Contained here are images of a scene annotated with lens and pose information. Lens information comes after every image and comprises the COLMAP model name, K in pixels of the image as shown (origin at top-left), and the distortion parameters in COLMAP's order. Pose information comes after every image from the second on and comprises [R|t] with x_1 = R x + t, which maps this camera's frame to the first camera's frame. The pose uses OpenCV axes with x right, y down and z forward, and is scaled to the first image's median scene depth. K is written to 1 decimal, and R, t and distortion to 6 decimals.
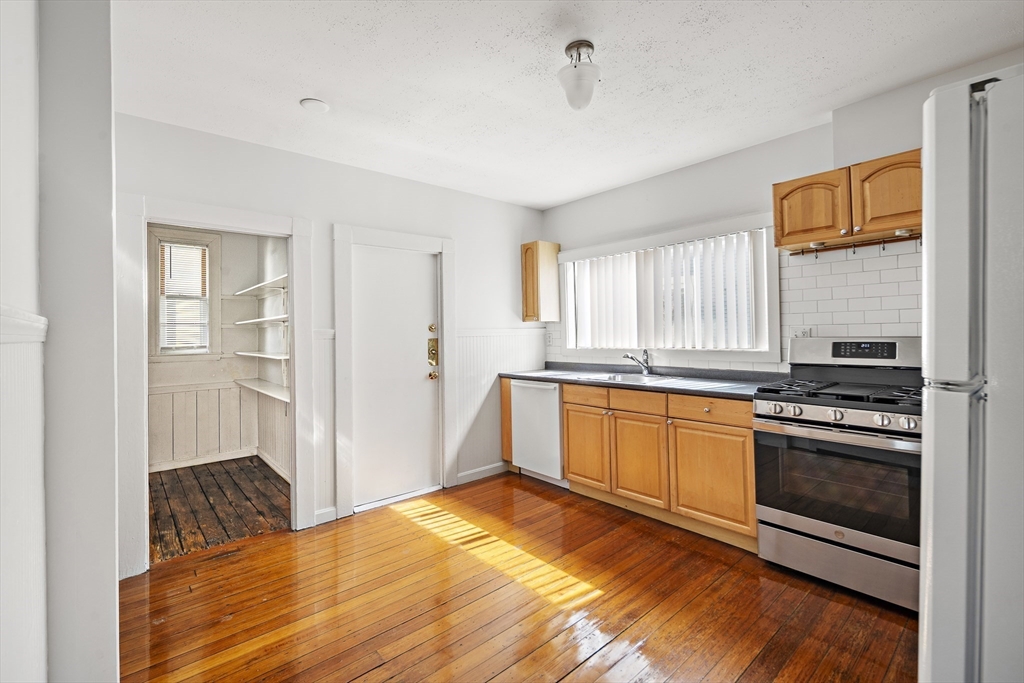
lens RADIAL K [[447.6, 0, 511.3], [0, 447.6, 324.6], [0, 0, 1]] dist [0.004372, -0.001795]
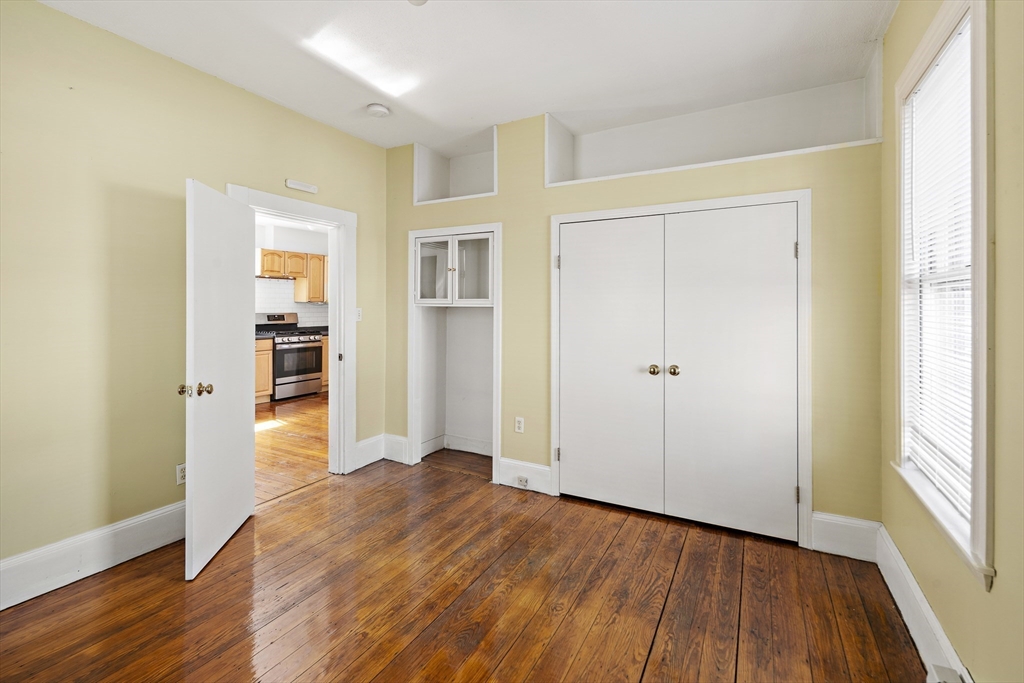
lens RADIAL K [[447.6, 0, 512.5], [0, 447.6, 303.4], [0, 0, 1]] dist [0.004372, -0.001795]
pose [[-0.368481, 0.020194, 0.929416, -1.952824], [-0.017463, 0.999437, -0.028639, 0.019742], [-0.929471, -0.026783, -0.367921, 0.590304]]
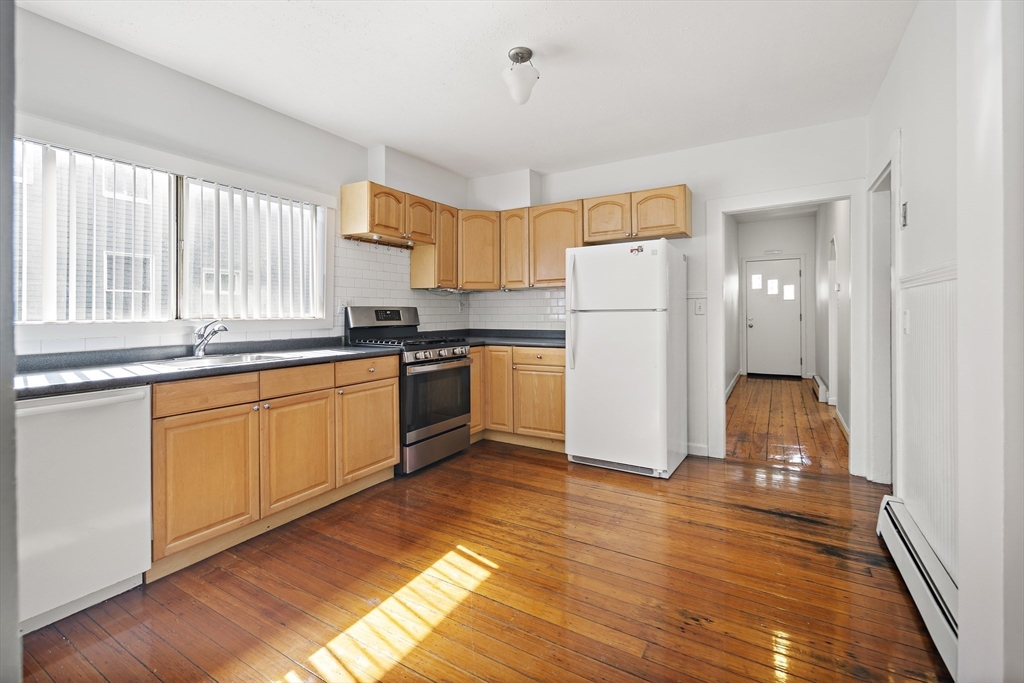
lens RADIAL K [[447.6, 0, 508.5], [0, 447.6, 311.1], [0, 0, 1]] dist [0.004372, -0.001795]
pose [[-0.314073, 0.021931, 0.949146, -0.650316], [-0.009396, 0.999612, -0.026206, 0.067978], [-0.949353, -0.017148, -0.313745, 0.953118]]
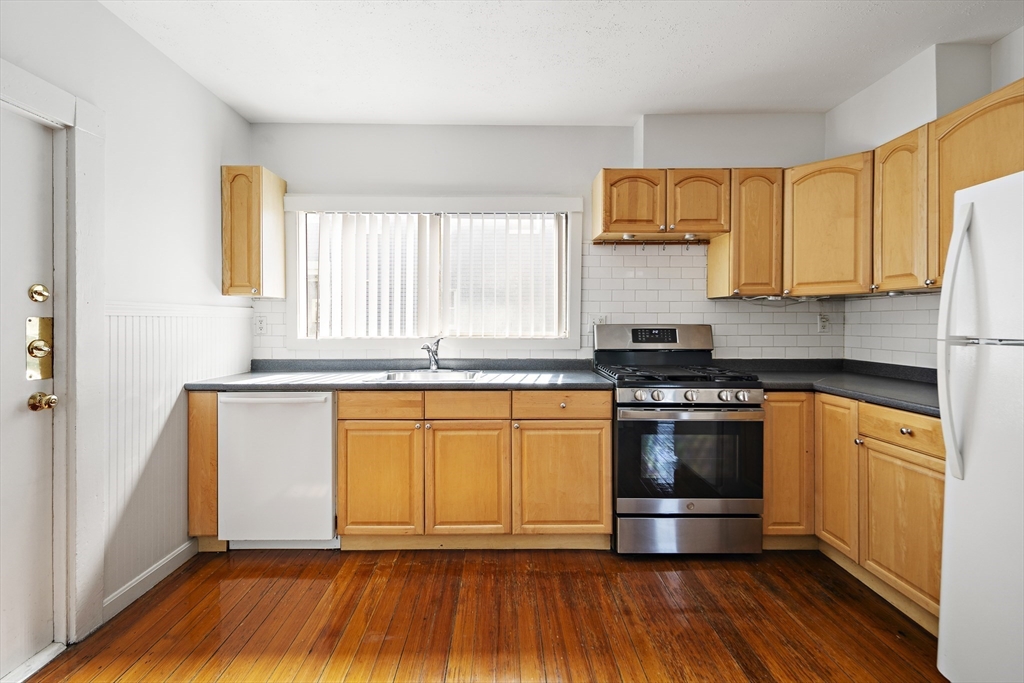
lens RADIAL K [[447.6, 0, 508.9], [0, 447.6, 325.2], [0, 0, 1]] dist [0.004372, -0.001795]
pose [[0.647196, 0.014197, 0.762191, -0.277779], [-0.027964, 0.999596, 0.005125, 0.030265], [-0.761810, -0.024631, 0.647332, 0.480348]]
